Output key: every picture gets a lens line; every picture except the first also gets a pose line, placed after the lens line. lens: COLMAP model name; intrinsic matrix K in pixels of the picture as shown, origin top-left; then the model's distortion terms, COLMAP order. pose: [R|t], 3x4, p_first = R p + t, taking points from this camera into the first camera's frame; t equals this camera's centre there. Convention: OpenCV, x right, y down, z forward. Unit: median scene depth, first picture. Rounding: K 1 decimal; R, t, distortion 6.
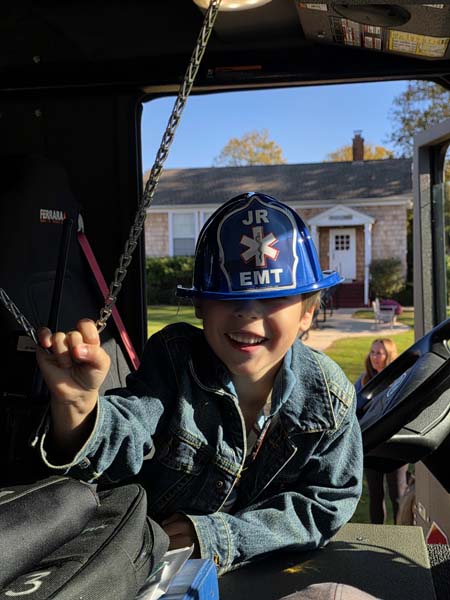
lens RADIAL K [[768.7, 0, 227.9], [0, 768.7, 298.8], [0, 0, 1]] dist [0.139269, -0.497272]
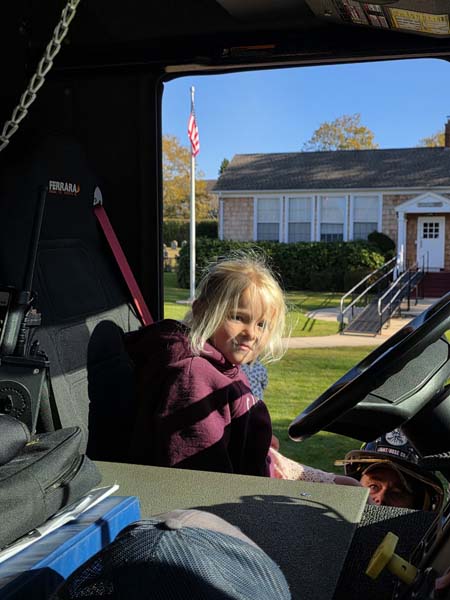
lens RADIAL K [[764.7, 0, 223.2], [0, 764.7, 298.7], [0, 0, 1]] dist [0.128557, -0.344361]
pose [[0.992924, 0.031782, -0.114419, 0.094538], [-0.029515, 0.999334, 0.021457, 0.013217], [0.115025, -0.017928, 0.993201, -0.024990]]
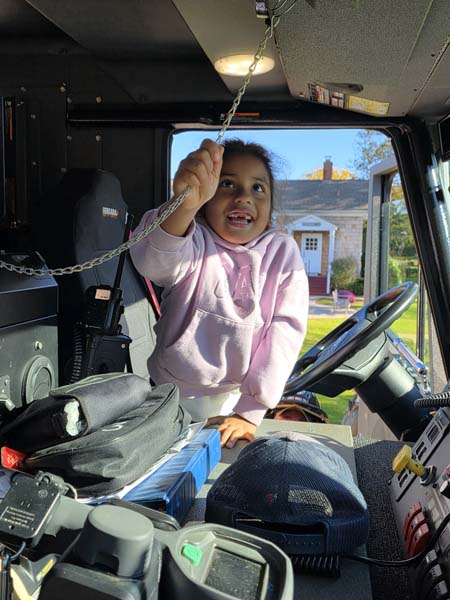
lens RADIAL K [[609.9, 0, 228.9], [0, 609.9, 299.3], [0, 0, 1]] dist [0.042679, -0.034734]
pose [[0.998720, 0.047563, 0.017237, -0.013694], [-0.047967, 0.998565, 0.023832, 0.013695], [-0.016078, -0.024629, 0.999567, -0.117439]]
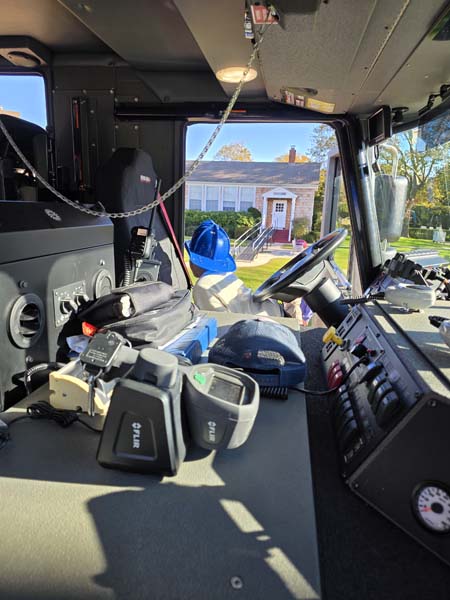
lens RADIAL K [[399.5, 0, 220.8], [0, 399.5, 299.4], [0, 0, 1]] dist [0.064654, -0.070298]
pose [[0.998075, 0.058991, 0.019118, -0.013540], [-0.061293, 0.985267, 0.159665, 0.025995], [-0.009417, -0.160530, 0.986986, -0.136463]]
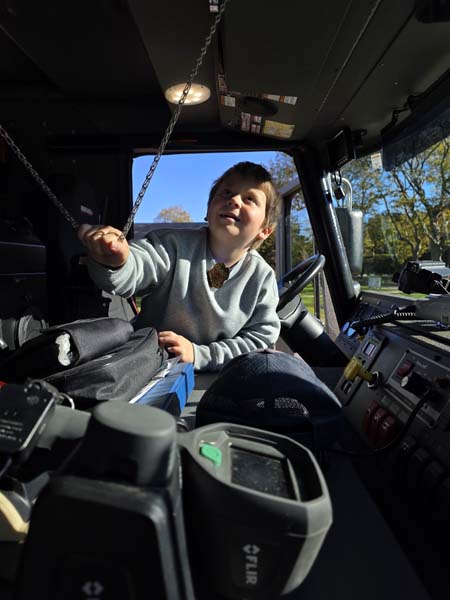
lens RADIAL K [[407.5, 0, 222.7], [0, 407.5, 292.7], [0, 0, 1]] dist [0.015679, -0.000520]
pose [[0.989115, -0.000312, 0.147145, -0.039866], [0.000398, 1.000000, -0.000558, 0.071056], [-0.147145, 0.000610, 0.989115, -0.006342]]
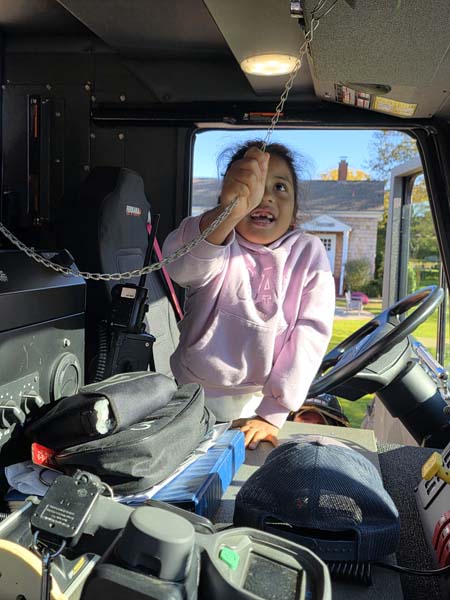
lens RADIAL K [[609.7, 0, 222.2], [0, 609.7, 299.0], [0, 0, 1]] dist [0.040064, -0.018720]
pose [[0.997669, 0.066996, -0.012944, -0.027626], [-0.066635, 0.997423, 0.026586, 0.012932], [0.014692, -0.025662, 0.999563, -0.115226]]
